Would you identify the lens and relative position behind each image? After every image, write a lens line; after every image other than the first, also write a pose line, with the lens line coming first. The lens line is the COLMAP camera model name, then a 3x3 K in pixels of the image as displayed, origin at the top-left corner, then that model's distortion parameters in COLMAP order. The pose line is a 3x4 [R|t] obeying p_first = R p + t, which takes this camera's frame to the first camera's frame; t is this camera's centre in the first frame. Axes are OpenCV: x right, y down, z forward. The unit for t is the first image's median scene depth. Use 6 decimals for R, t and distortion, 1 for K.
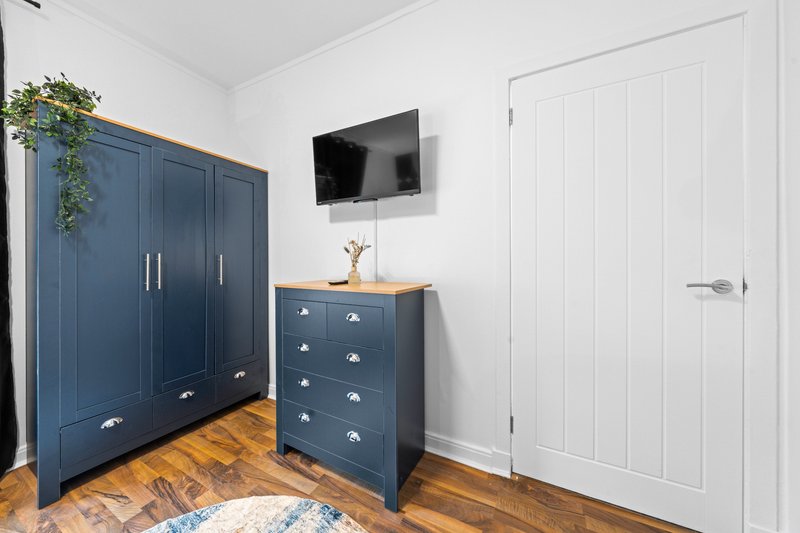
lens RADIAL K [[276.2, 0, 404.3], [0, 276.2, 262.9], [0, 0, 1]] dist [0.000952, 0.000083]
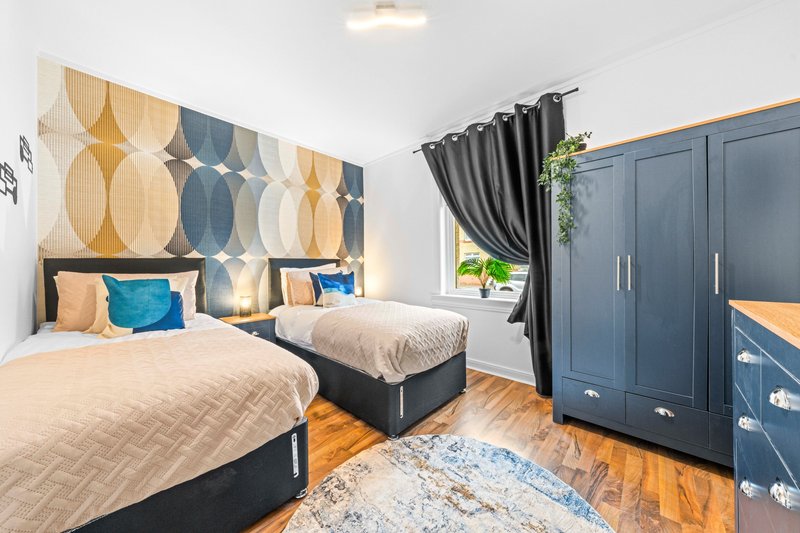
lens RADIAL K [[276.2, 0, 405.1], [0, 276.2, 265.7], [0, 0, 1]] dist [0.000952, 0.000083]
pose [[-0.263539, 0.008612, -0.964610, 0.353765], [0.007196, 0.999950, 0.006962, -0.010539], [0.964622, -0.005106, -0.263588, 0.523632]]
